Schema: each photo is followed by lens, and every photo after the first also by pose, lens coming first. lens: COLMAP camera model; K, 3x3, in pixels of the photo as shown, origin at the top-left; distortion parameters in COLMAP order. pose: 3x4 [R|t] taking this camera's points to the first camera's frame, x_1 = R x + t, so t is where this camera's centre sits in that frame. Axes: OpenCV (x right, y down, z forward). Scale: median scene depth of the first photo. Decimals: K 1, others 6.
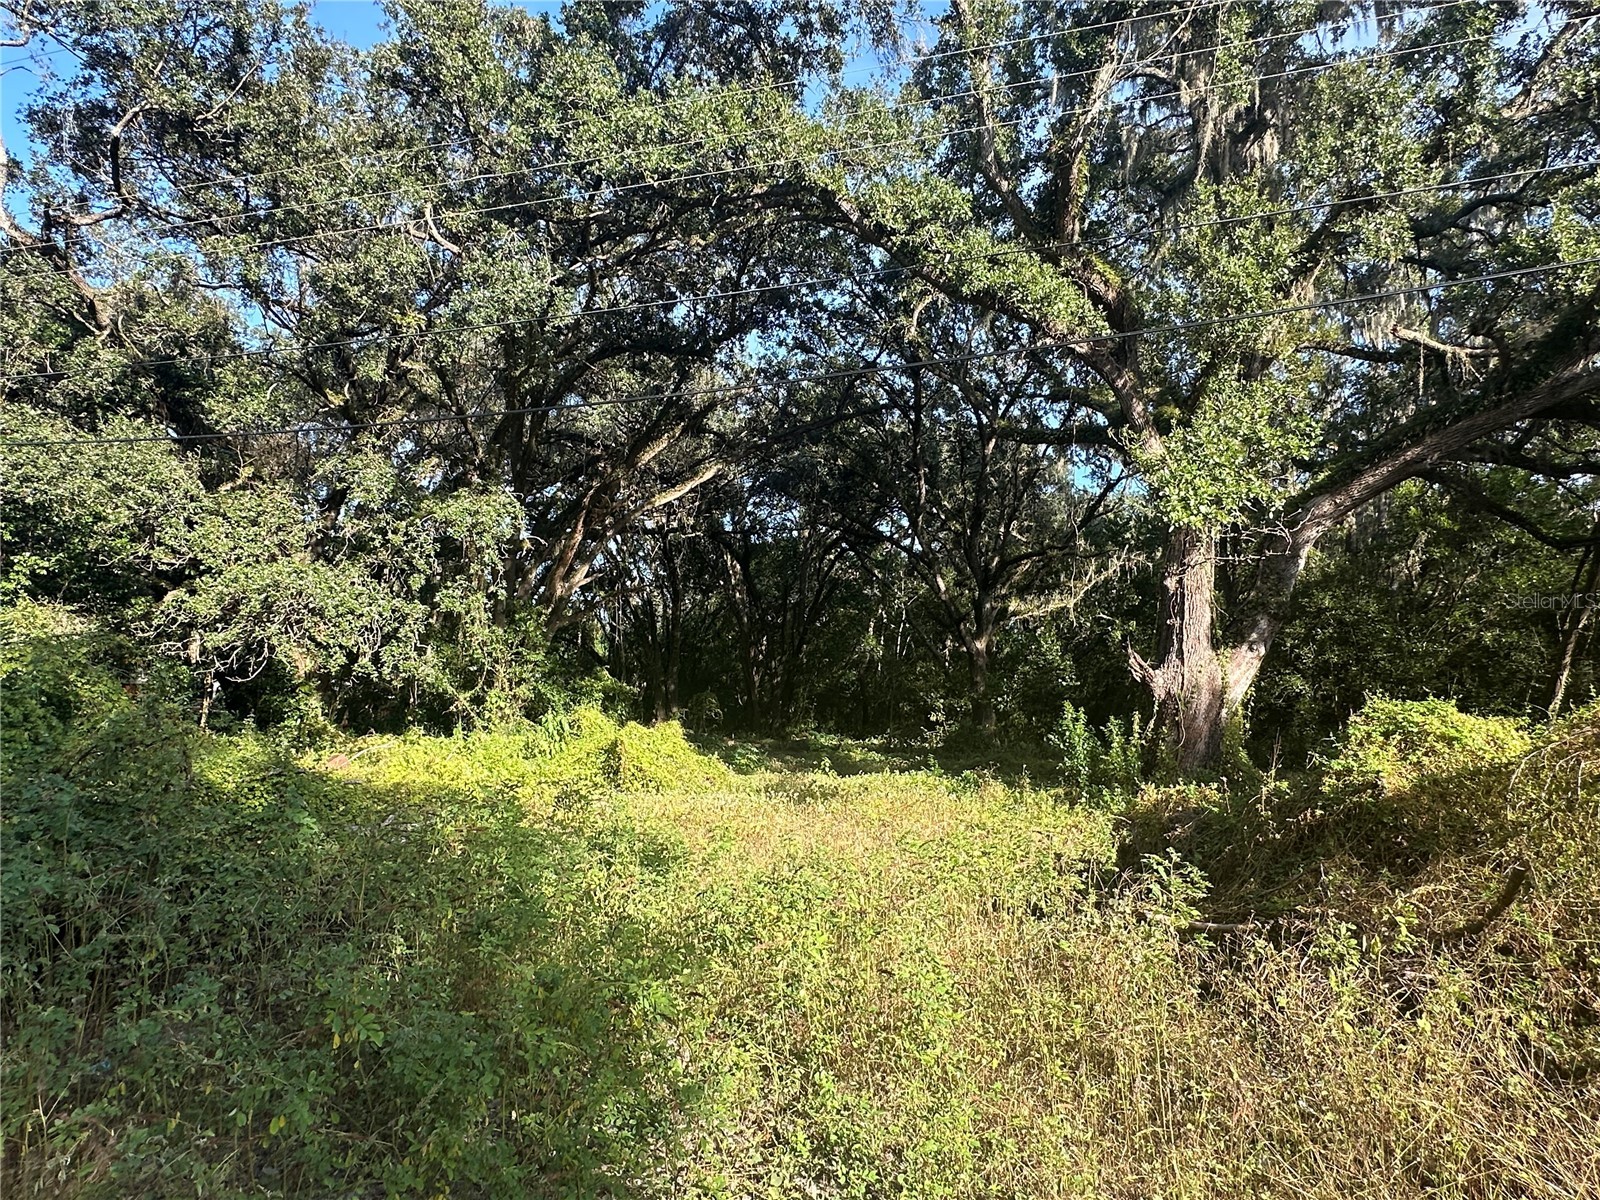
lens RADIAL K [[940.0, 0, 807.3], [0, 940.0, 602.9], [0, 0, 1]] dist [-0.004263, -0.001730]
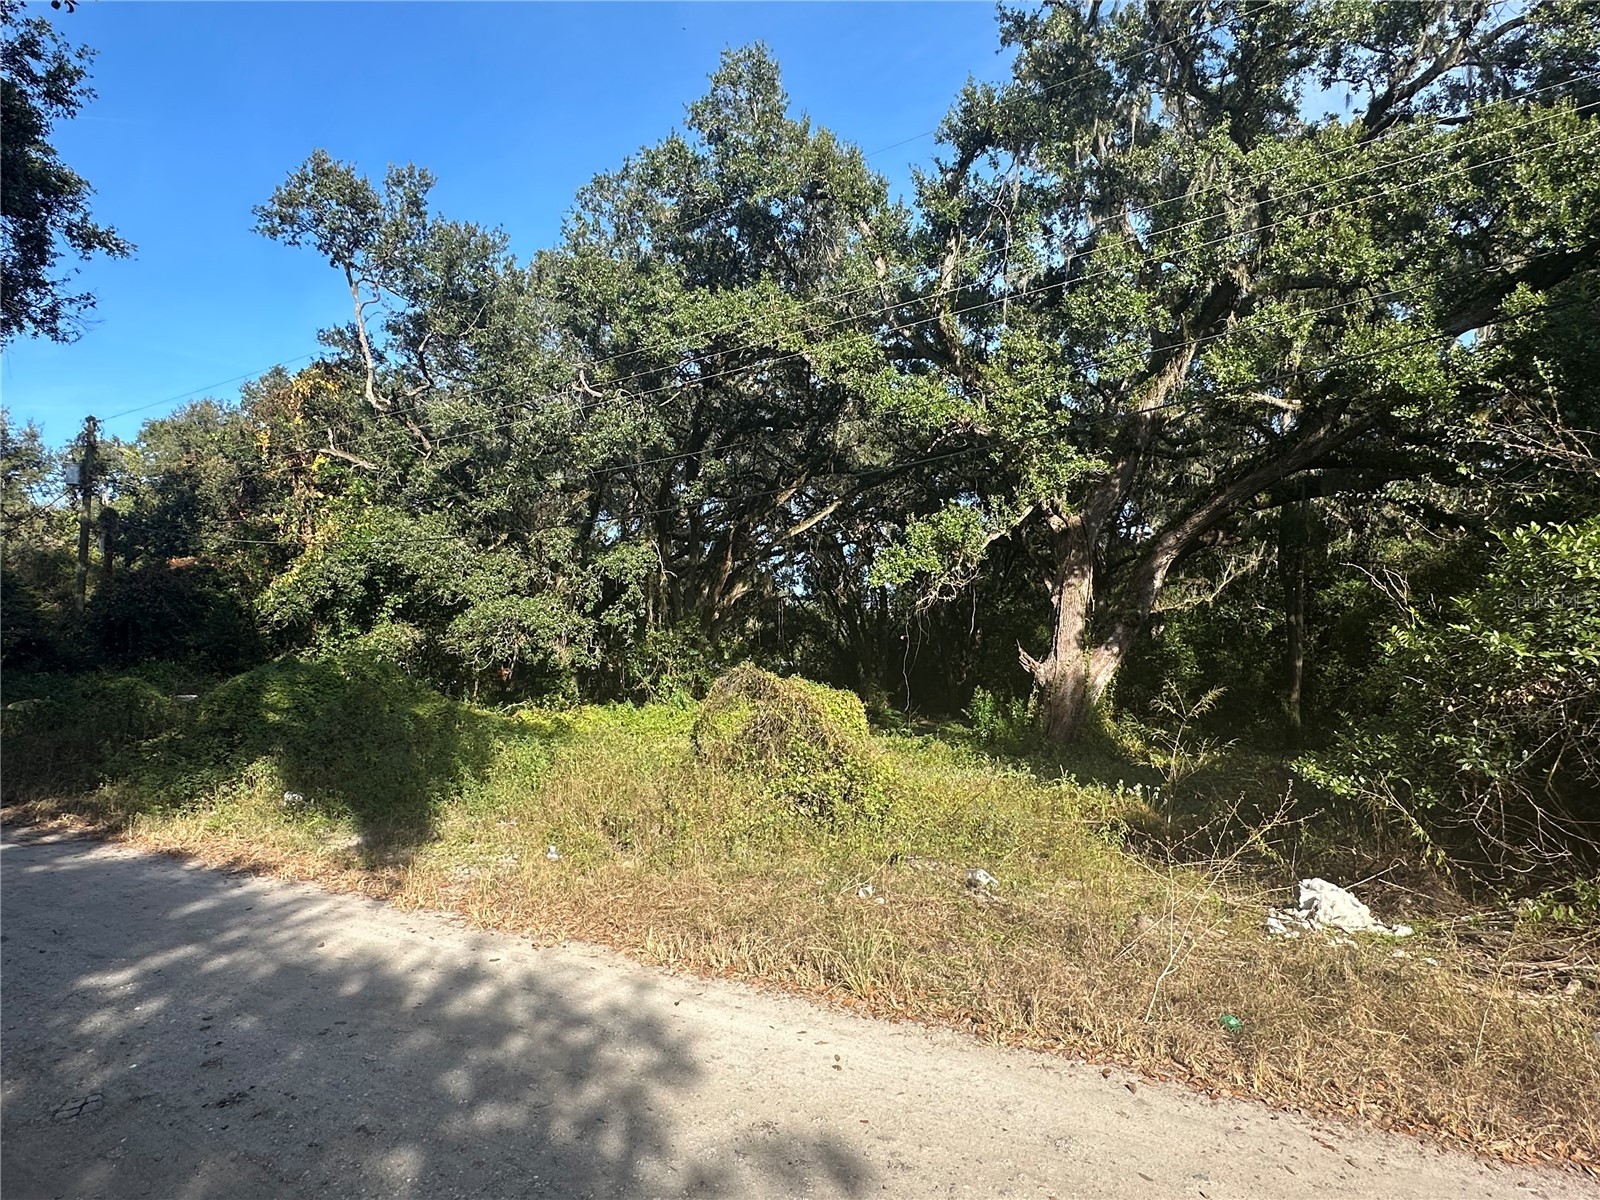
lens RADIAL K [[940.0, 0, 791.9], [0, 940.0, 601.1], [0, 0, 1]] dist [-0.004263, -0.001730]
pose [[0.941853, -0.019211, -0.335475, 0.407338], [0.023495, 0.999686, 0.008714, -0.033999], [0.335202, -0.016090, 0.942009, -0.347653]]
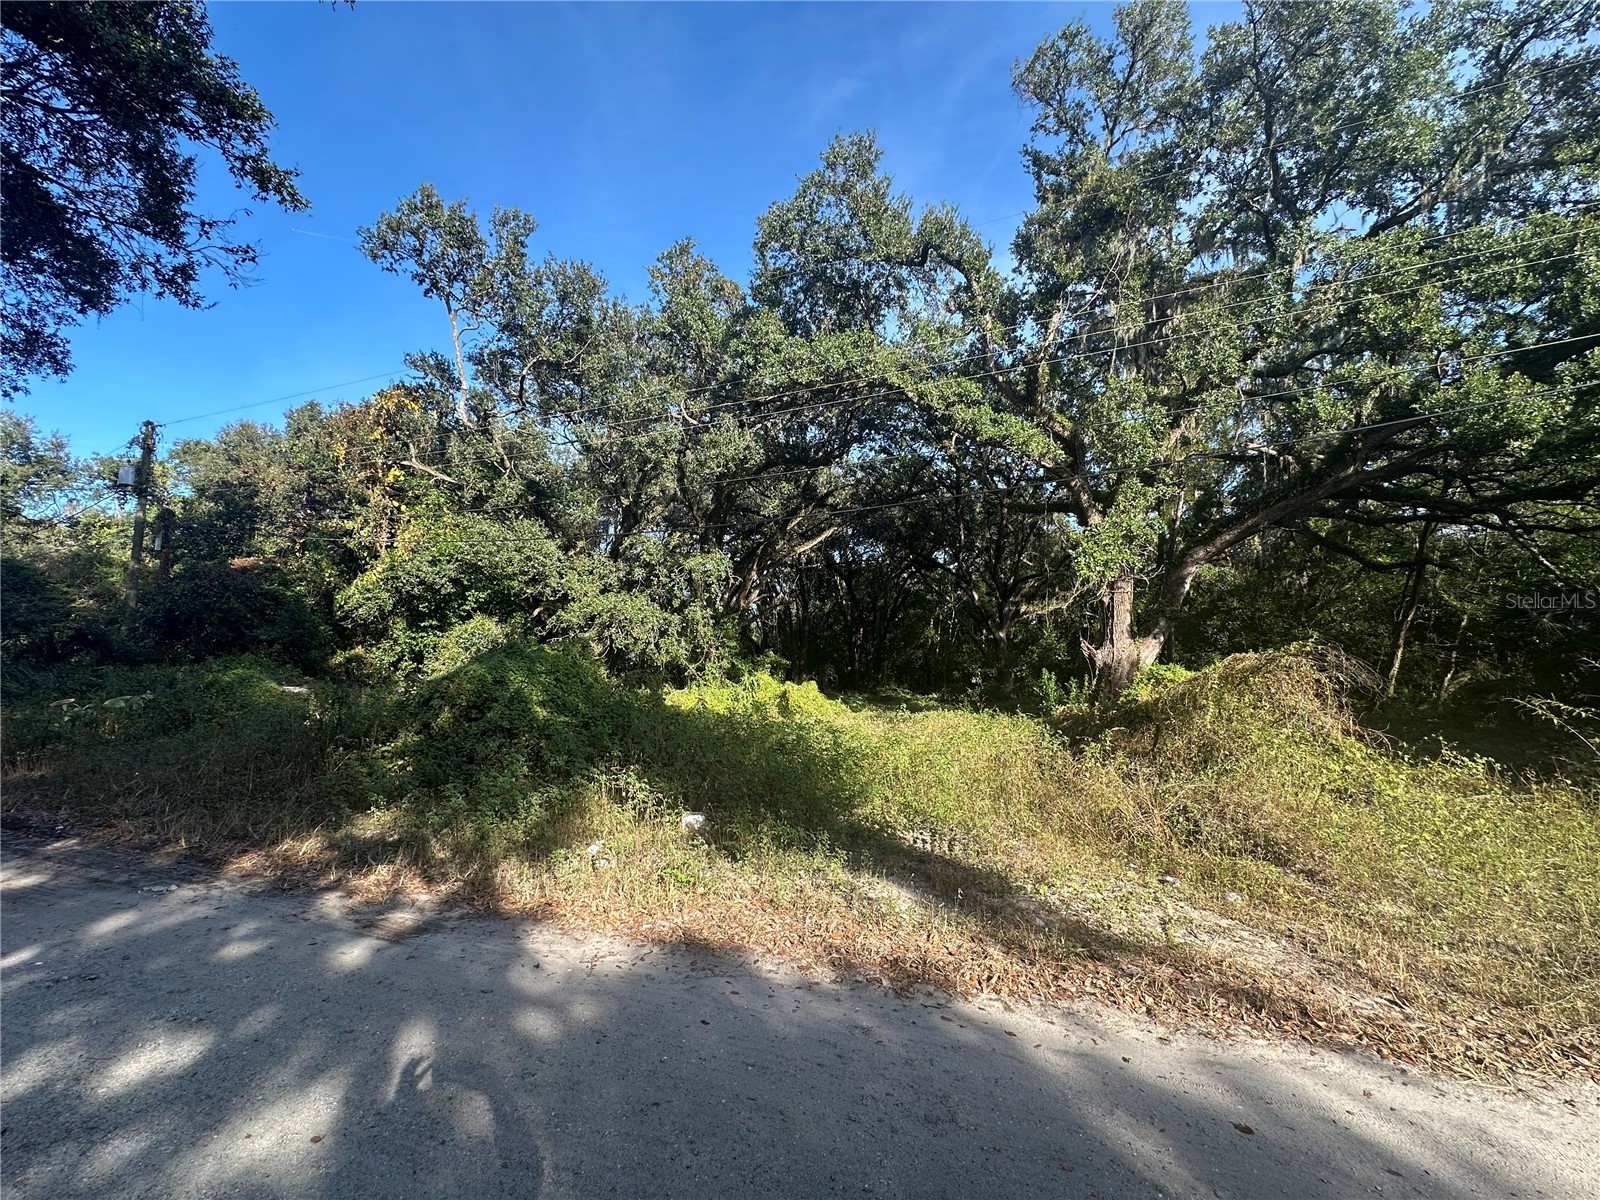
lens RADIAL K [[647.7, 0, 802.5], [0, 647.7, 597.2], [0, 0, 1]] dist [-0.007541, 0.001197]
pose [[0.991344, -0.014547, -0.130481, -0.006503], [0.013240, 0.999853, -0.010878, -0.016640], [0.130621, 0.009056, 0.991391, -0.203250]]
